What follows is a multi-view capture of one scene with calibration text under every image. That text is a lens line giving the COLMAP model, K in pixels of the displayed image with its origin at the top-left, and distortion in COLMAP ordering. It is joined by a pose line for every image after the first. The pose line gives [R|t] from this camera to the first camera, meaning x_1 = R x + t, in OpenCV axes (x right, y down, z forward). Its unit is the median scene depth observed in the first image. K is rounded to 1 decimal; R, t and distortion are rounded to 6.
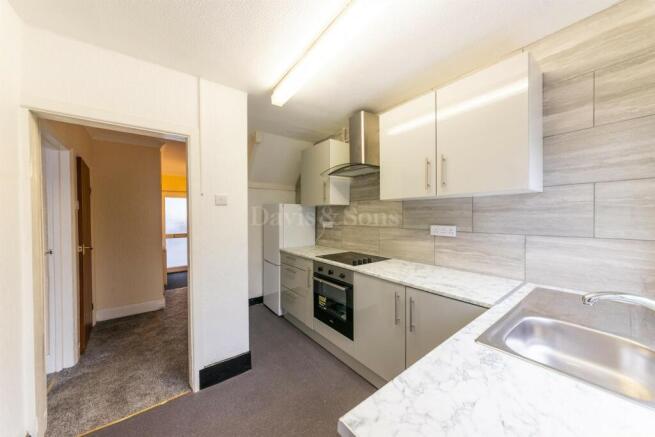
lens RADIAL K [[228.5, 0, 328.7], [0, 228.5, 216.9], [0, 0, 1]] dist [-0.001114, -0.000092]
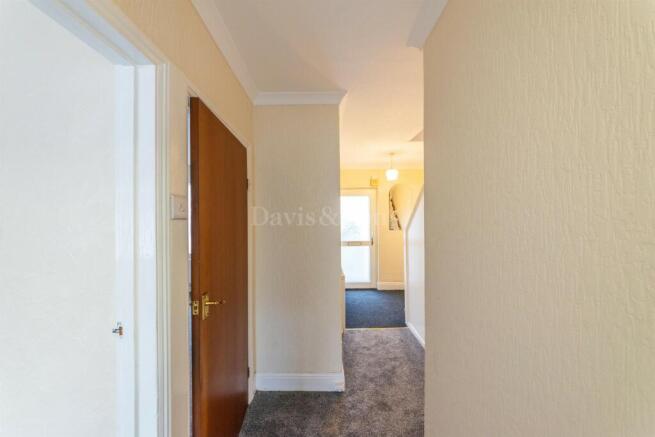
lens RADIAL K [[228.5, 0, 328.7], [0, 228.5, 216.9], [0, 0, 1]] dist [-0.001114, -0.000092]
pose [[0.795723, 0.011965, -0.605542, -0.624672], [-0.006988, 0.999920, 0.010574, -0.040856], [0.605620, -0.004183, 0.795743, 0.807320]]
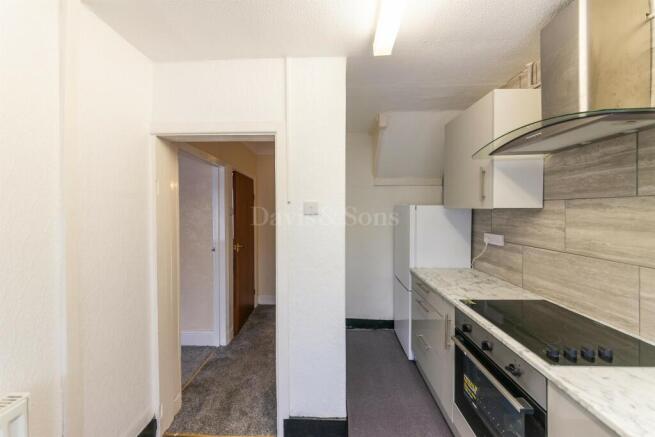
lens RADIAL K [[228.1, 0, 327.6], [0, 228.1, 211.9], [0, 0, 1]] dist [-0.008070, 0.000066]
pose [[0.776505, 0.006241, -0.630080, 0.045993], [-0.003513, 0.999978, 0.005576, -0.055454], [0.630101, -0.002116, 0.776510, 0.376654]]
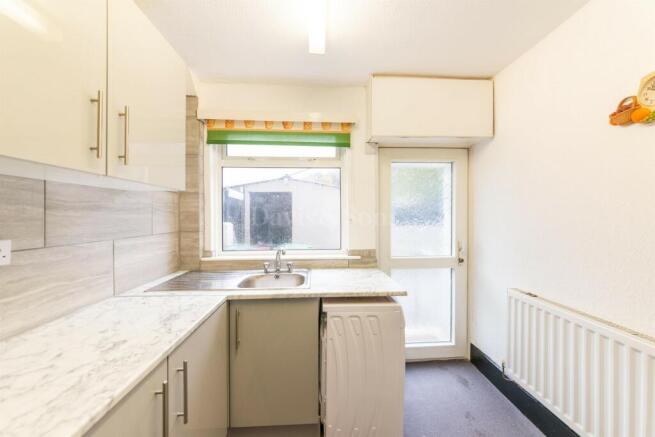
lens RADIAL K [[228.5, 0, 328.7], [0, 228.5, 216.9], [0, 0, 1]] dist [-0.001114, -0.000092]
pose [[-0.825675, 0.003697, 0.564134, -0.159738], [0.007864, 0.999957, 0.004957, -0.000409], [-0.564092, 0.008529, -0.825668, 0.835586]]
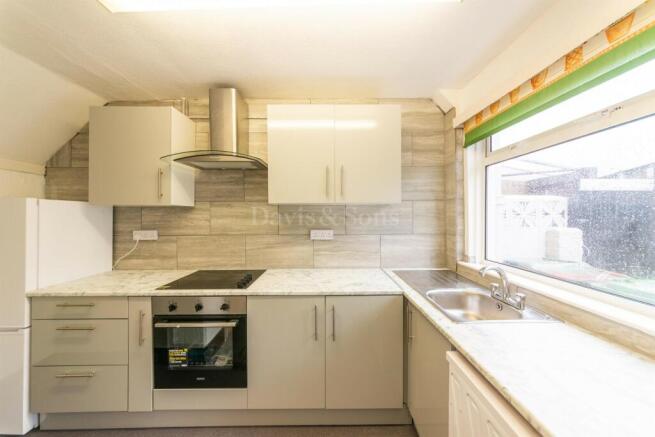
lens RADIAL K [[228.5, 0, 328.7], [0, 228.5, 216.9], [0, 0, 1]] dist [-0.001114, -0.000092]
pose [[0.605708, -0.005486, 0.795668, -0.287749], [0.007415, 0.999972, 0.001250, -0.021310], [-0.795653, 0.005142, 0.605731, 0.277688]]
